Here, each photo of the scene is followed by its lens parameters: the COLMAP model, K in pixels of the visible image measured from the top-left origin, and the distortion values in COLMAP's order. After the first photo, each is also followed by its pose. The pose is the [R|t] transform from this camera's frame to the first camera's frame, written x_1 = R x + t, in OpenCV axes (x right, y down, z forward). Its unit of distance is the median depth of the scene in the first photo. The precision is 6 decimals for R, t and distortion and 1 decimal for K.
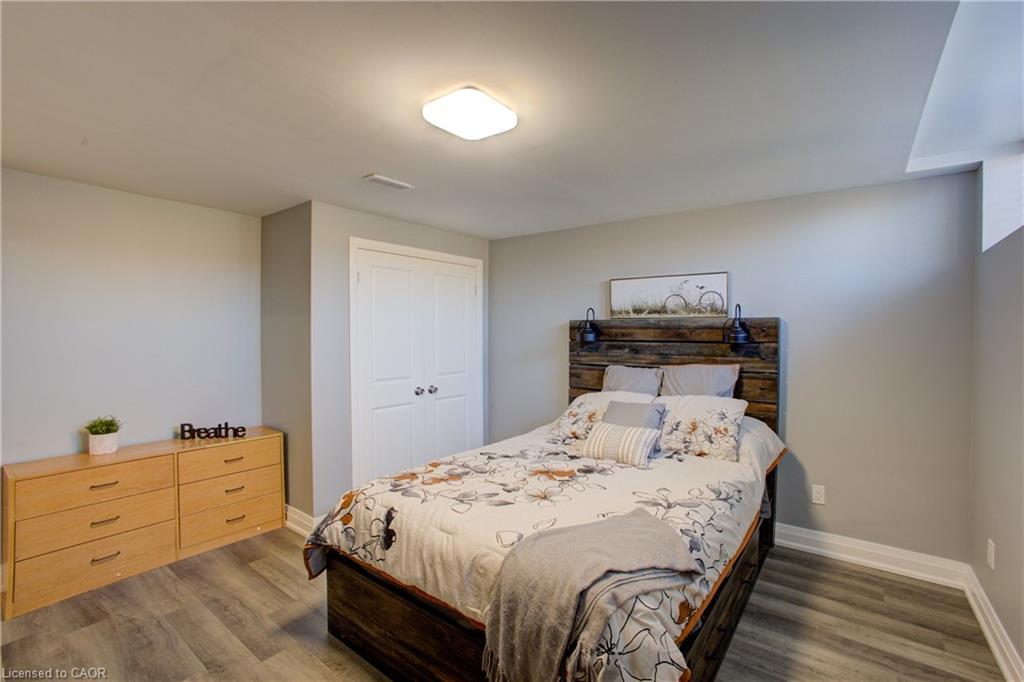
lens RADIAL K [[443.9, 0, 508.0], [0, 443.9, 339.0], [0, 0, 1]] dist [-0.068509, 0.032697]
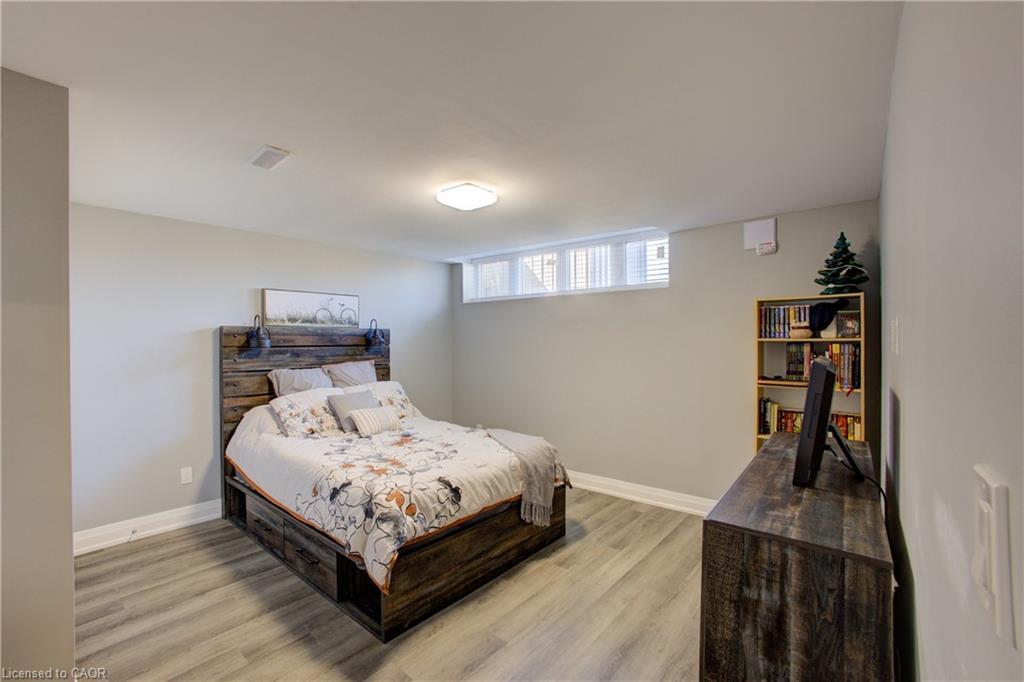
lens RADIAL K [[443.9, 0, 508.0], [0, 443.9, 339.0], [0, 0, 1]] dist [-0.068509, 0.032697]
pose [[0.066227, -0.001732, 0.997803, -0.877666], [0.016981, 0.999856, 0.000609, -0.006017], [-0.997660, 0.016903, 0.066247, 0.412447]]
